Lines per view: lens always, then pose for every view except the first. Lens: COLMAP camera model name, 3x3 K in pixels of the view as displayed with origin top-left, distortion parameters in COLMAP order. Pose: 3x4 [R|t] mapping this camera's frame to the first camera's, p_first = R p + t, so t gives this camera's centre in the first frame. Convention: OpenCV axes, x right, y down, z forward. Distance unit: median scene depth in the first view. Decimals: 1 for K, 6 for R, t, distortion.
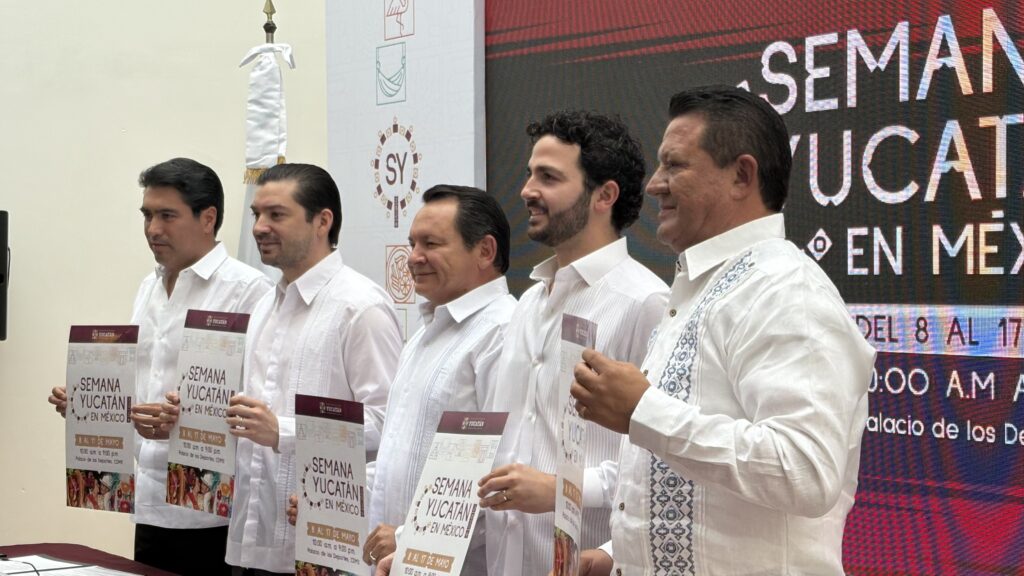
lens RADIAL K [[1947.5, 0, 515.1], [0, 1947.5, 291.9], [0, 0, 1]] dist [0.144819, 0.000000]
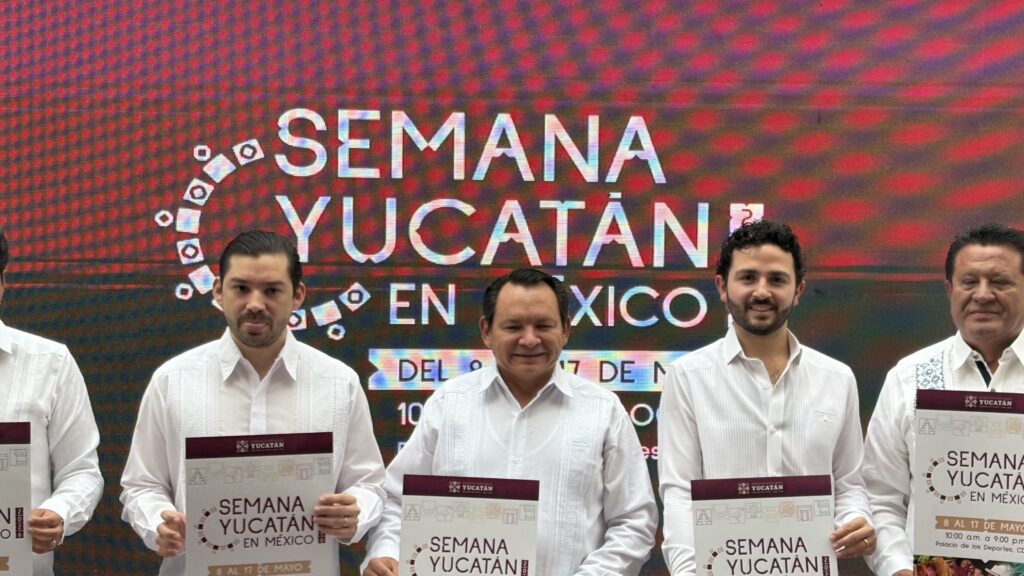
lens RADIAL K [[1947.5, 0, 512.8], [0, 1947.5, 294.4], [0, 0, 1]] dist [0.144819, 0.000000]
pose [[0.447872, -0.017260, 0.893931, -0.830743], [-0.009594, 0.999663, 0.024108, -0.055209], [-0.894046, -0.019374, 0.447555, 0.432279]]
